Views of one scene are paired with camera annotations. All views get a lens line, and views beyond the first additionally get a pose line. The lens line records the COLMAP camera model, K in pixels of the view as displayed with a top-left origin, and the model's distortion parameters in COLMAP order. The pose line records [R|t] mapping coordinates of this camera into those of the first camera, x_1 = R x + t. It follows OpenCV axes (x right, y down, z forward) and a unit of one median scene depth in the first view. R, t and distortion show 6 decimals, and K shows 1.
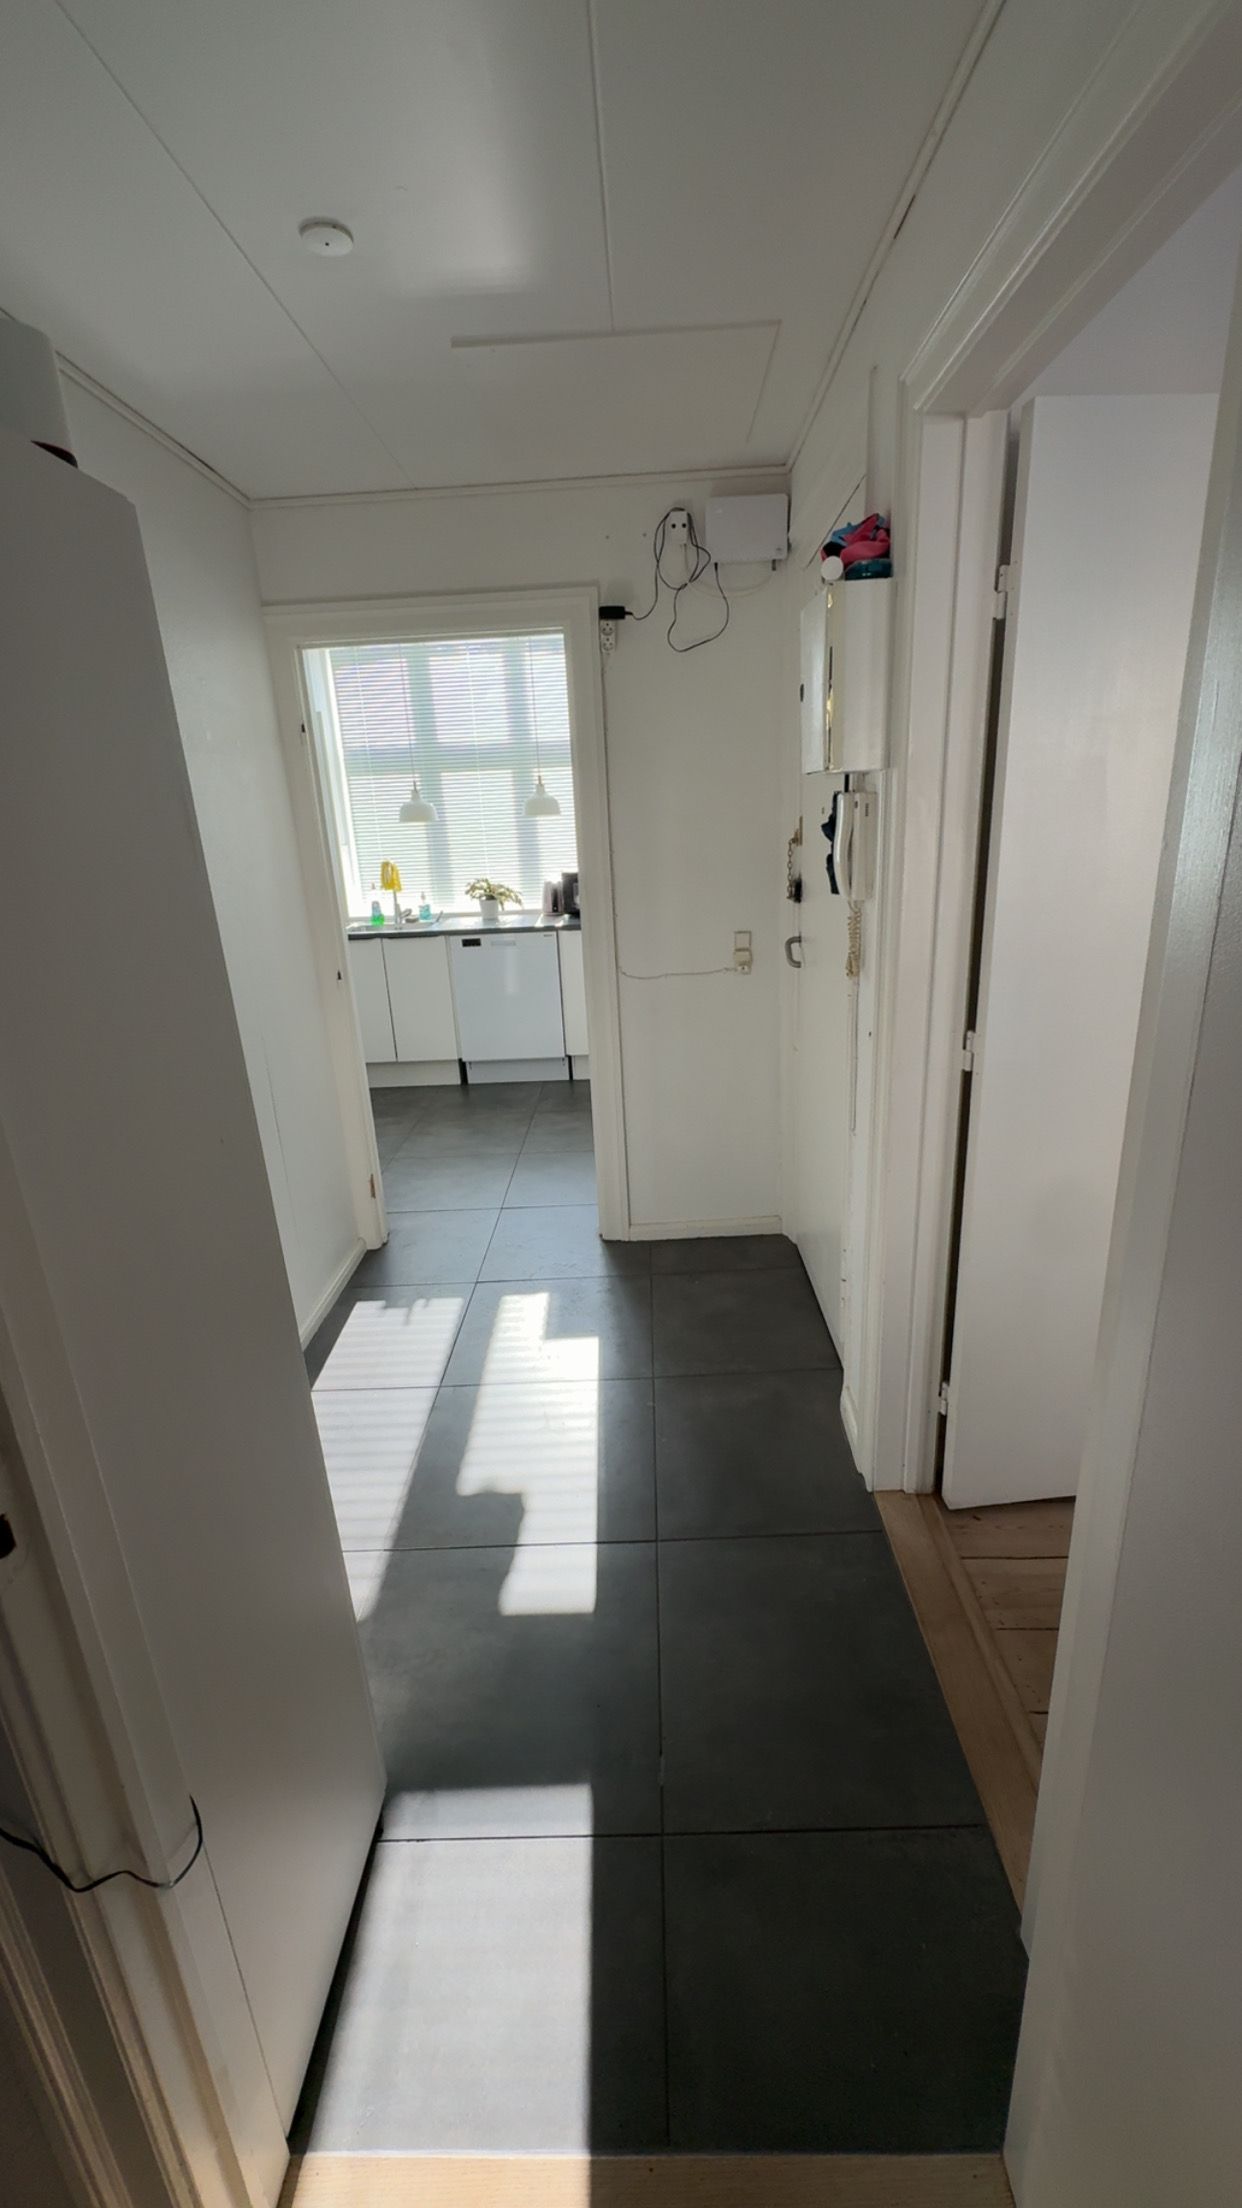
lens RADIAL K [[910.8, 0, 629.1], [0, 910.8, 1087.9], [0, 0, 1]] dist [0.000184, -0.000047]
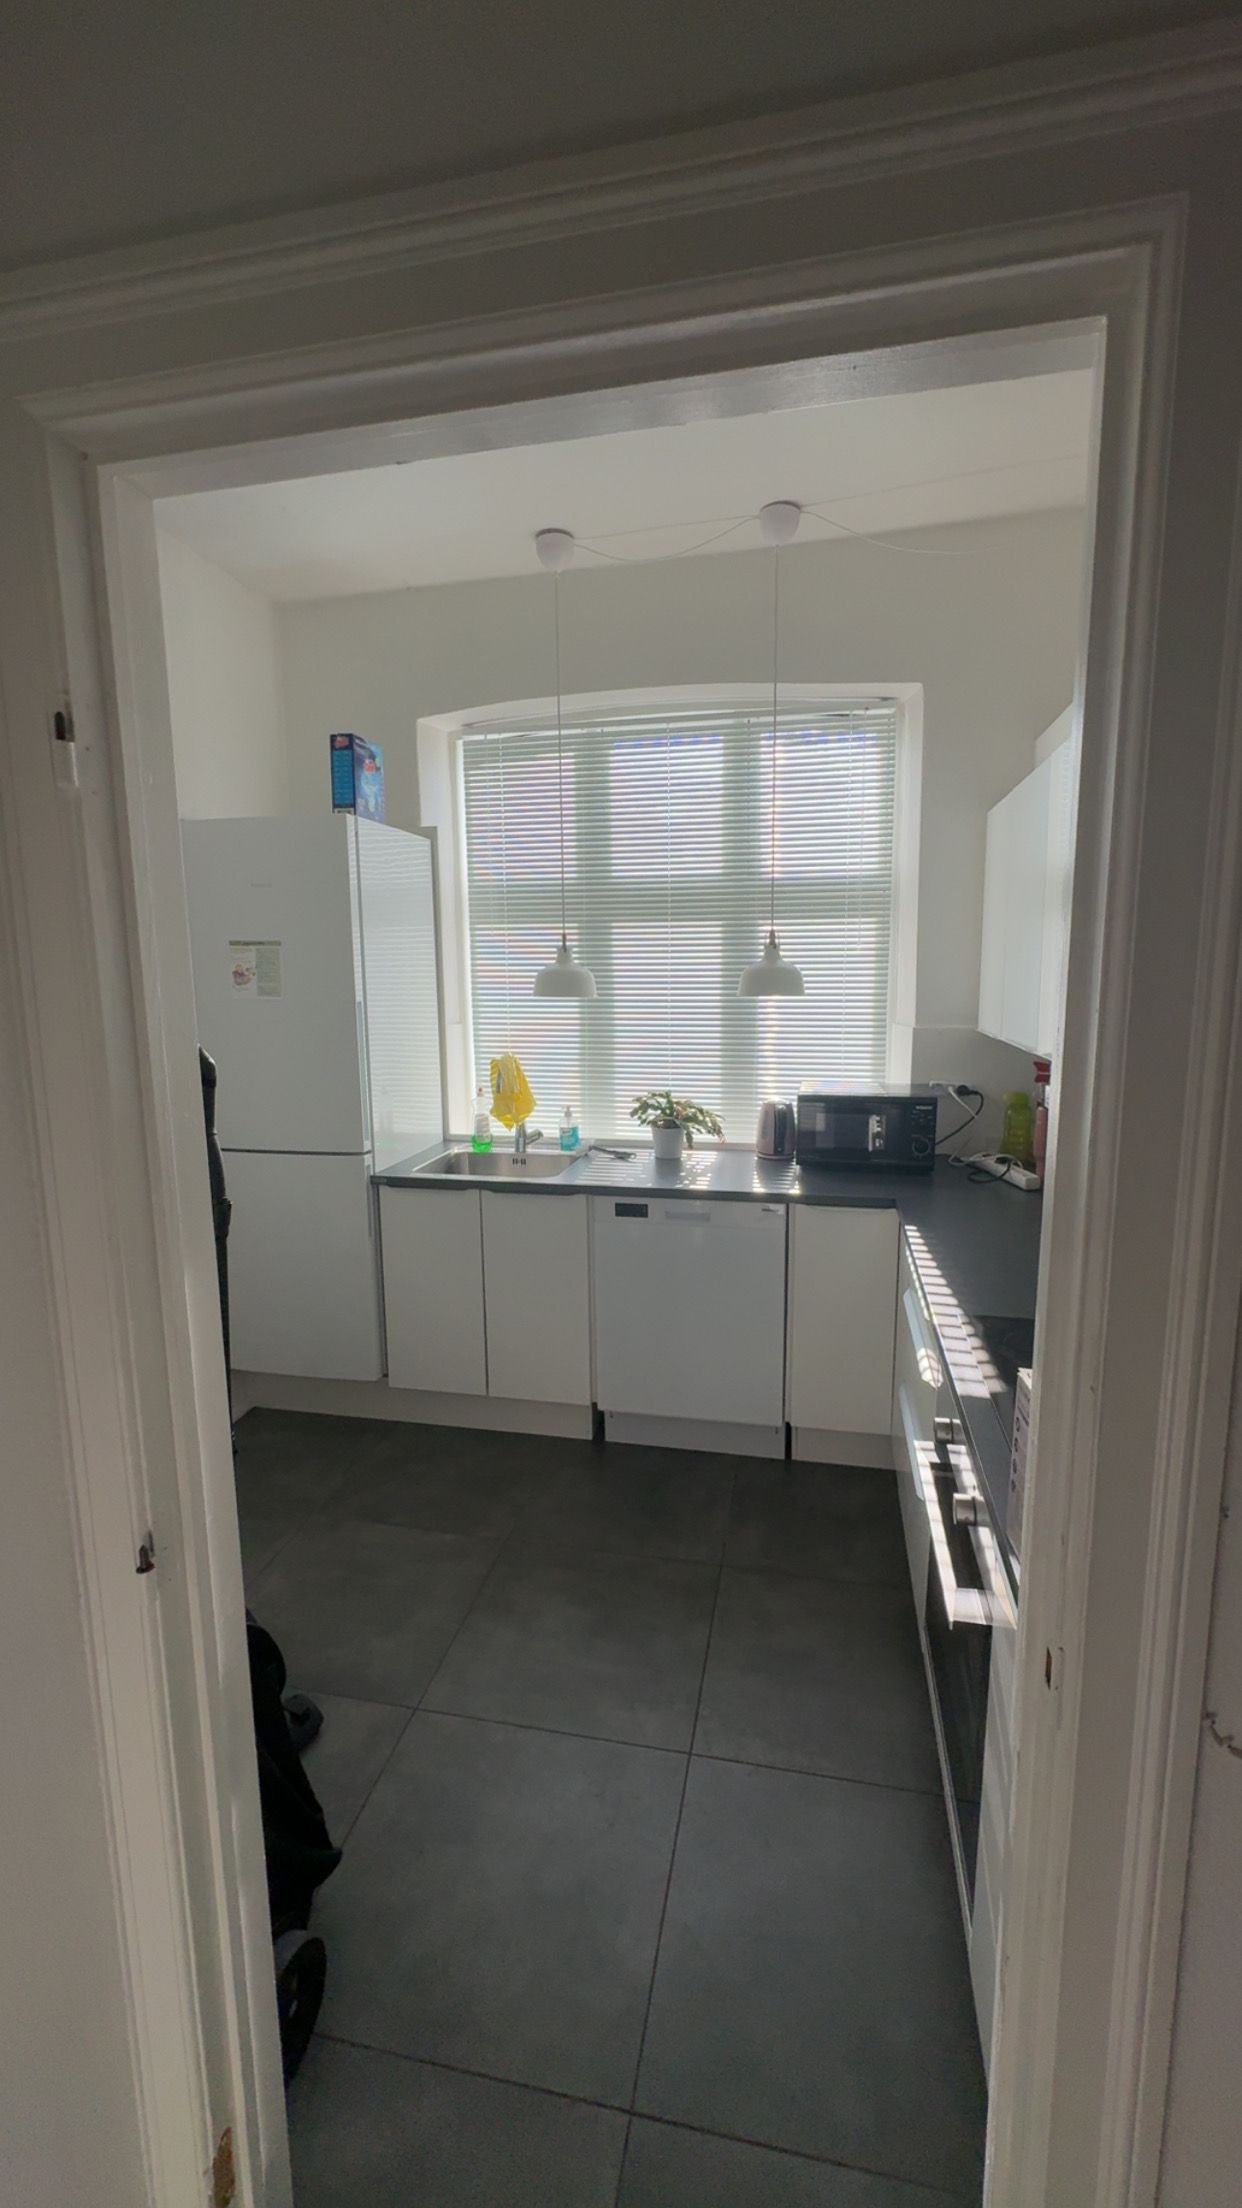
lens RADIAL K [[910.8, 0, 626.6], [0, 910.8, 1108.3], [0, 0, 1]] dist [0.000184, -0.000047]
pose [[0.979398, 0.064943, -0.191214, -0.067481], [-0.092716, 0.985789, -0.140086, -0.132968], [0.179399, 0.154929, 0.971500, 0.412719]]
